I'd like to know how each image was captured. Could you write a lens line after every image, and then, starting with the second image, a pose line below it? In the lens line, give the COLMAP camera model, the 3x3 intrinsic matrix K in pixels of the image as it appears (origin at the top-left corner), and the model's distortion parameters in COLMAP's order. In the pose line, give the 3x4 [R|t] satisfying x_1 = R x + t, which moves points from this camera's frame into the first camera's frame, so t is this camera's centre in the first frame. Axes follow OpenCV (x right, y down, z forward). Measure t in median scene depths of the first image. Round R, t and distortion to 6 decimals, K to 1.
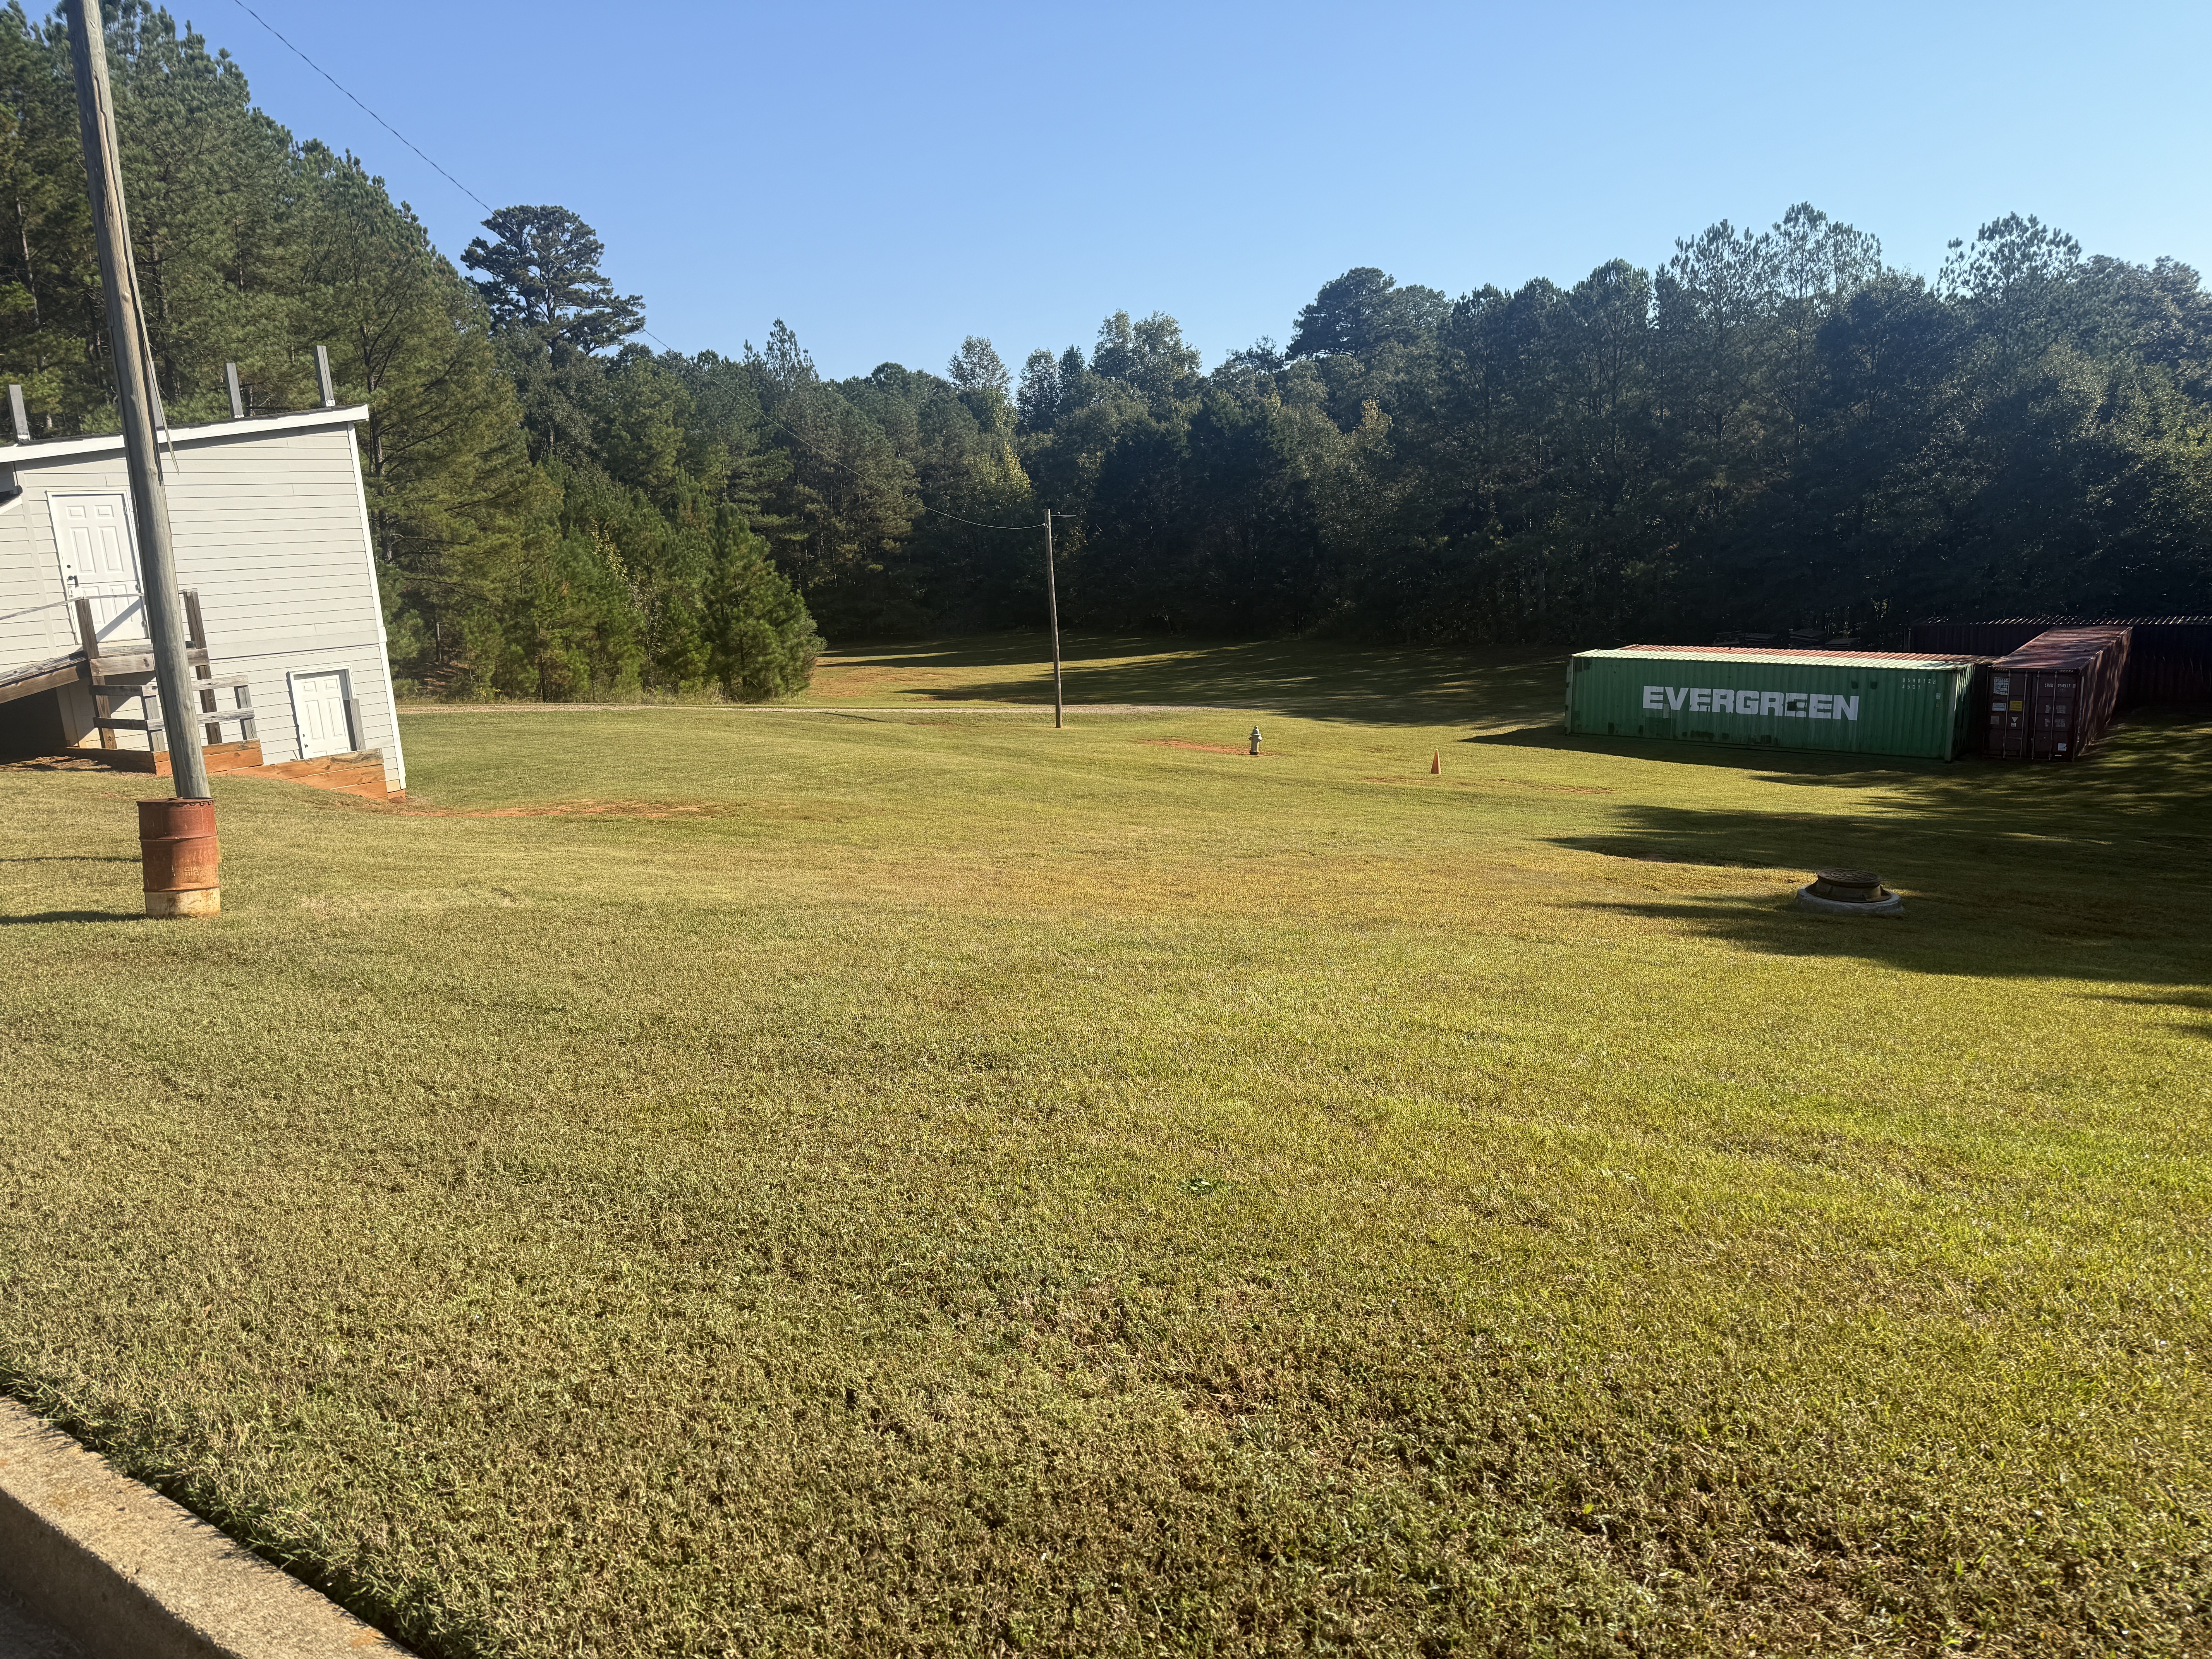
lens RADIAL K [[1541.2, 0, 1095.4], [0, 1541.2, 836.6], [0, 0, 1]] dist [0.064967, -0.098576]
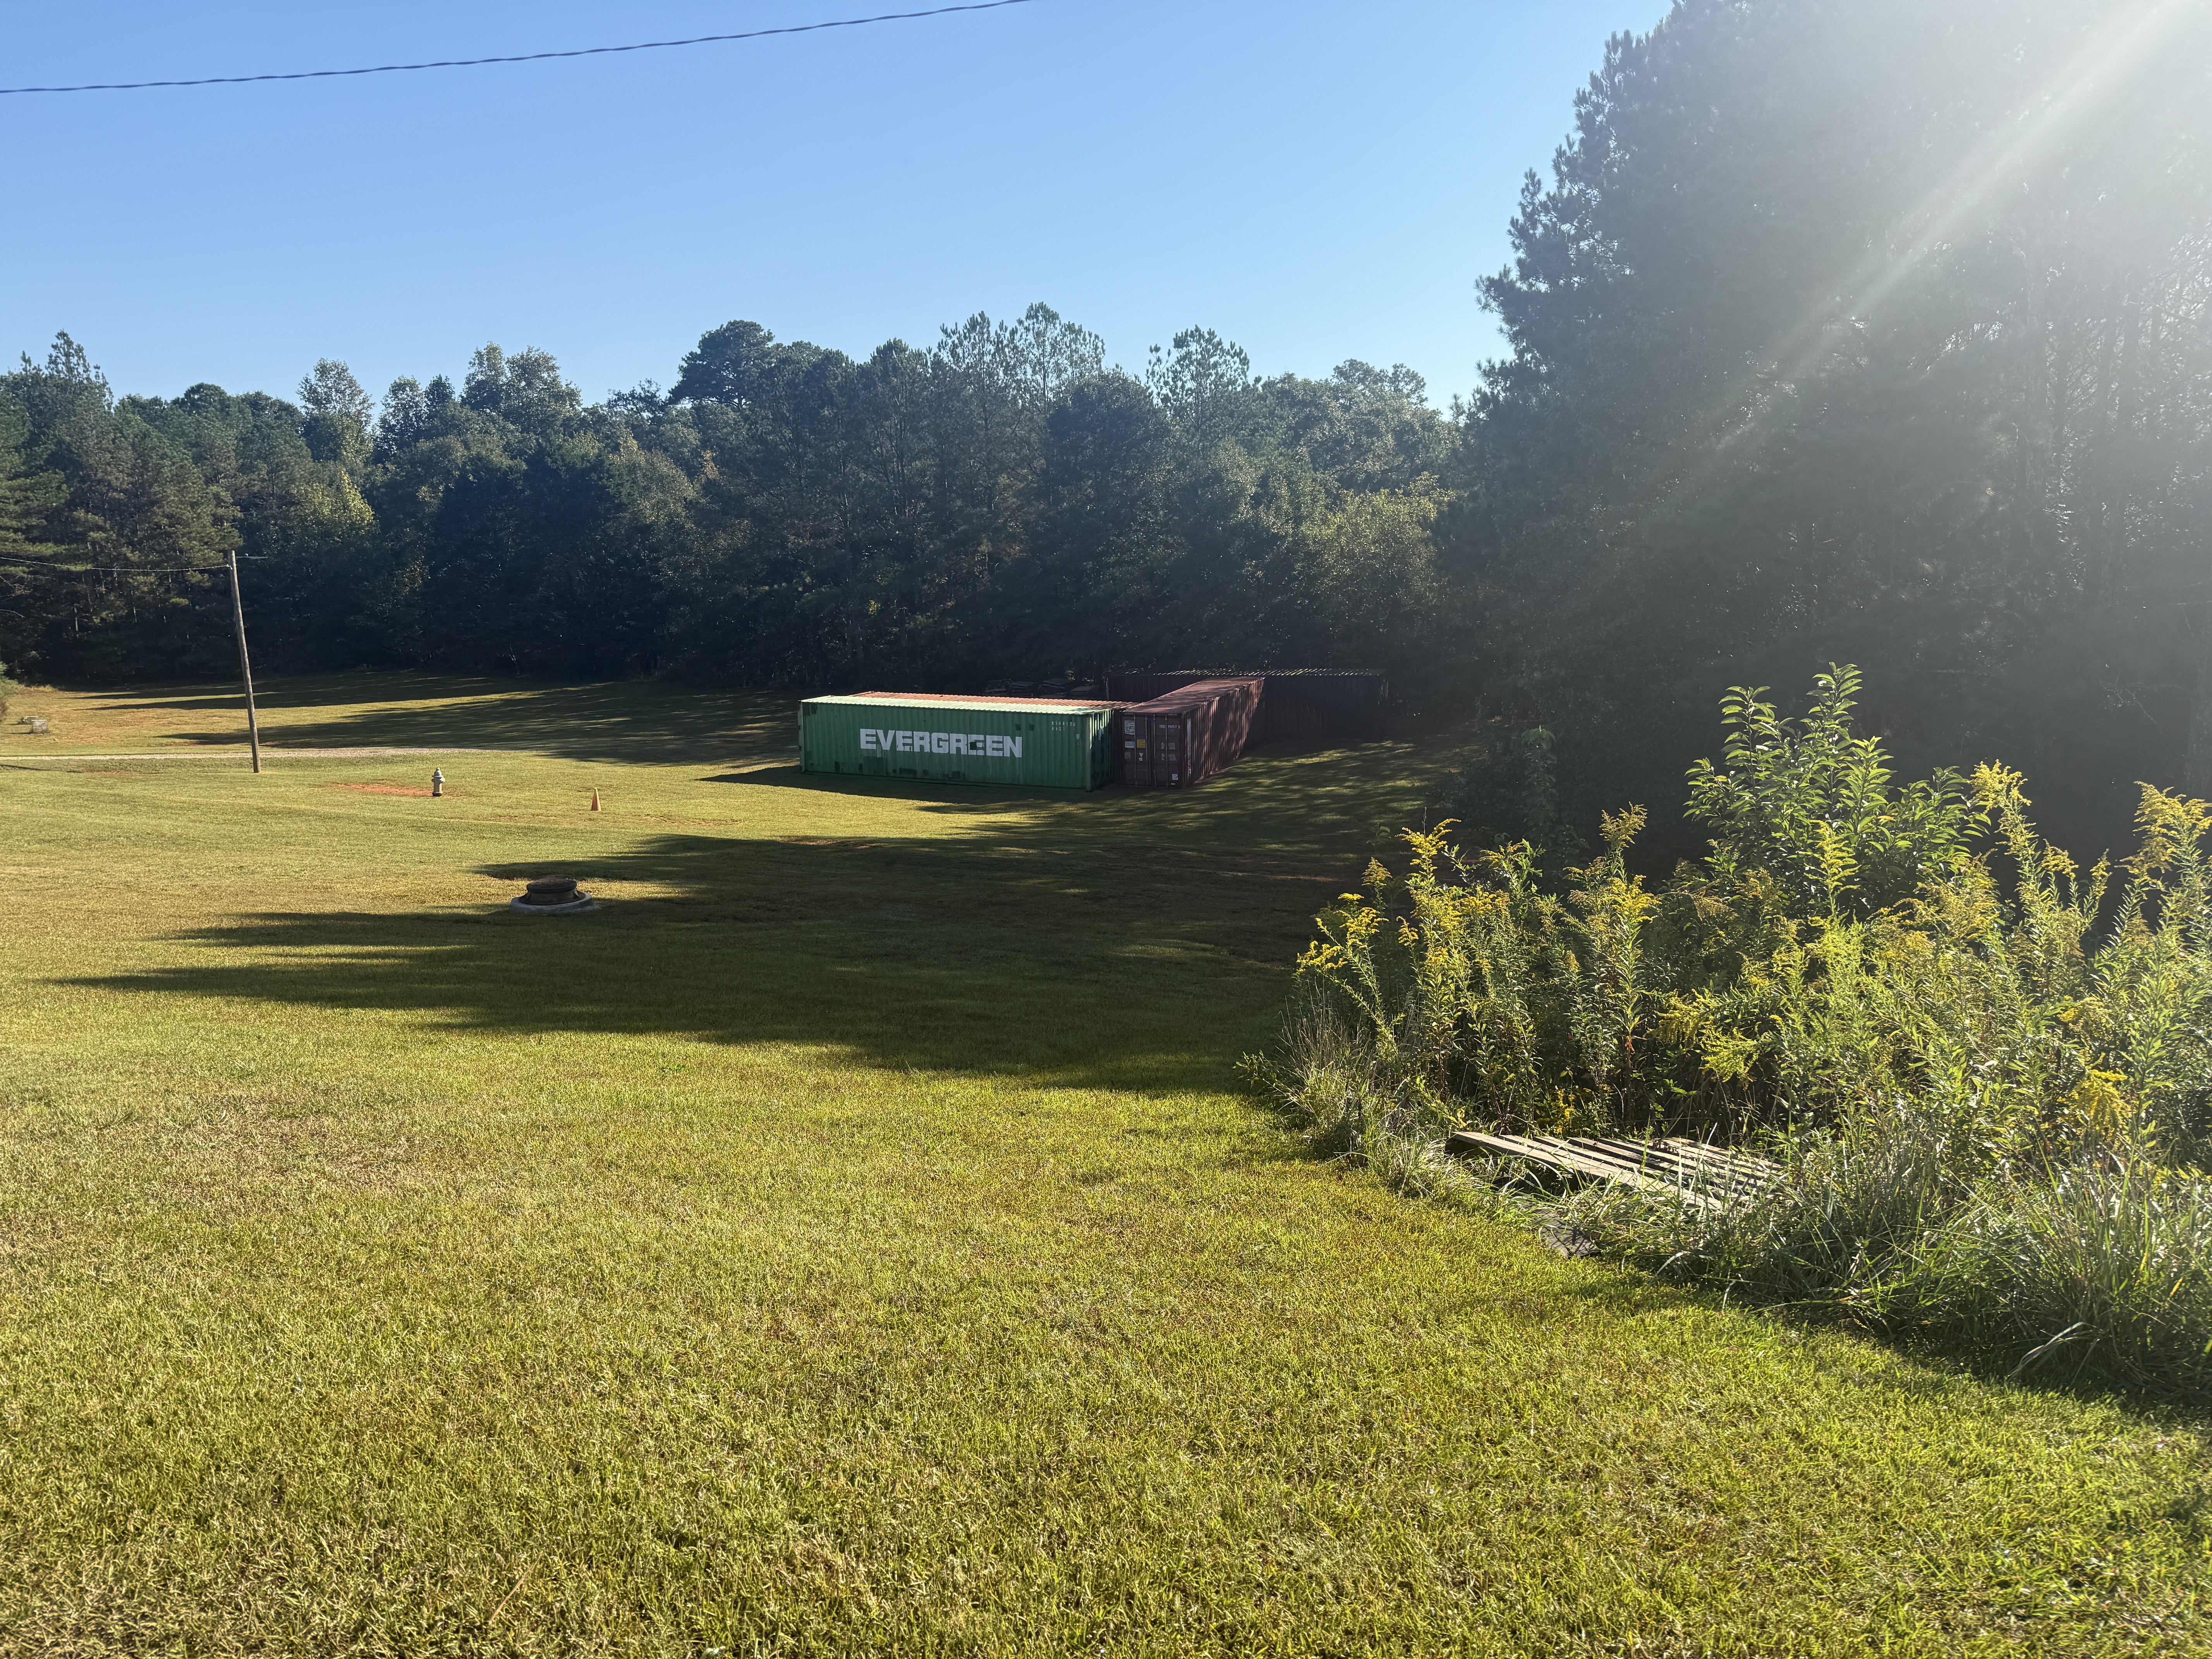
lens RADIAL K [[1536.0, 0, 1100.7], [0, 1536.0, 842.9], [0, 0, 1]] dist [0.088558, -0.125100]
pose [[0.949233, -0.031390, 0.313005, 0.167279], [0.037945, 0.999169, -0.014871, 0.008307], [-0.312278, 0.025993, 0.949635, -0.105257]]
